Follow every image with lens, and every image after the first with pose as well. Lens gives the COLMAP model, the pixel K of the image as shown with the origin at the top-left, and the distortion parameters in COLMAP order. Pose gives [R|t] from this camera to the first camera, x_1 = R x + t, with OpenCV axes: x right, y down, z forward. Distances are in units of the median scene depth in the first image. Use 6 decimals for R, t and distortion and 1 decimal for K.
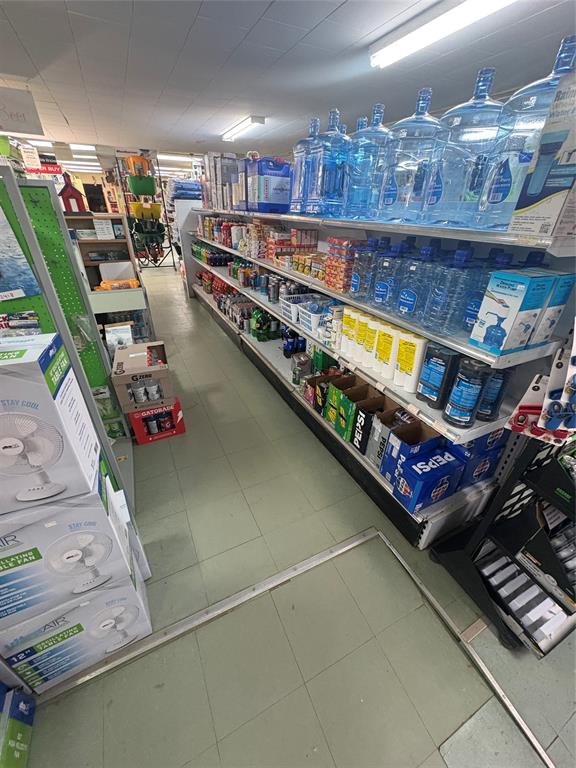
lens RADIAL K [[305.1, 0, 288.7], [0, 305.1, 382.8], [0, 0, 1]] dist [0.000446, -0.000052]
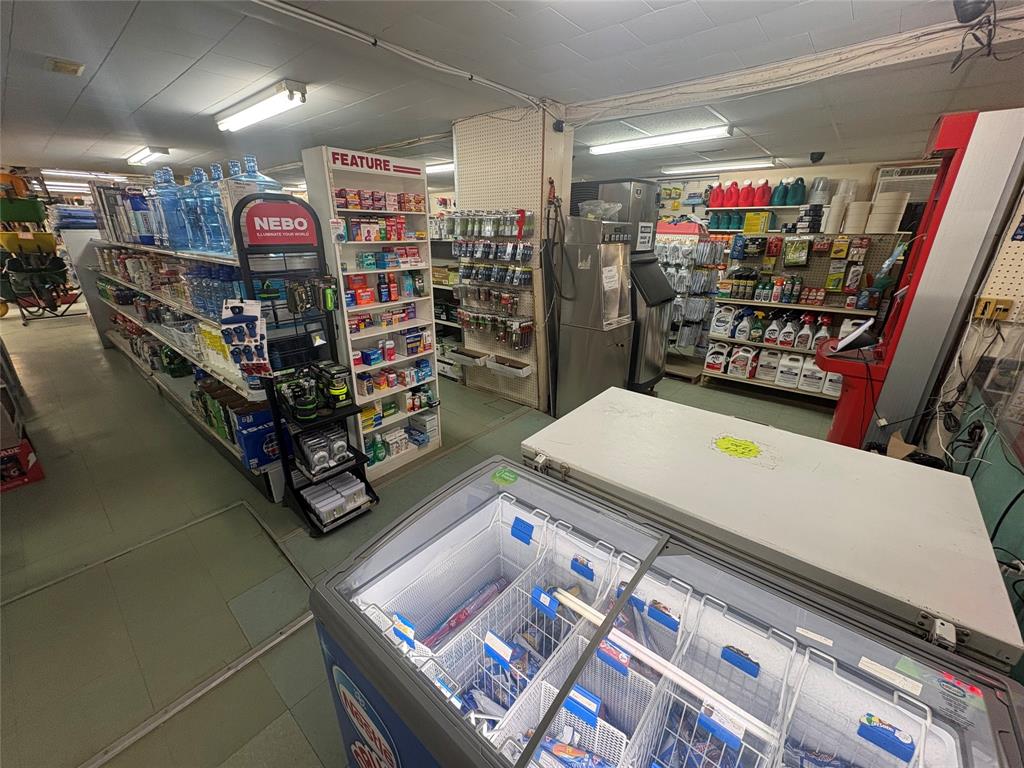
lens RADIAL K [[406.8, 0, 510.7], [0, 406.8, 383.1], [0, 0, 1]] dist [0.000446, -0.000052]
pose [[0.917770, -0.157364, 0.364602, 0.321511], [0.211611, 0.970718, -0.113695, 0.193448], [-0.336035, 0.181500, 0.924196, -0.375347]]
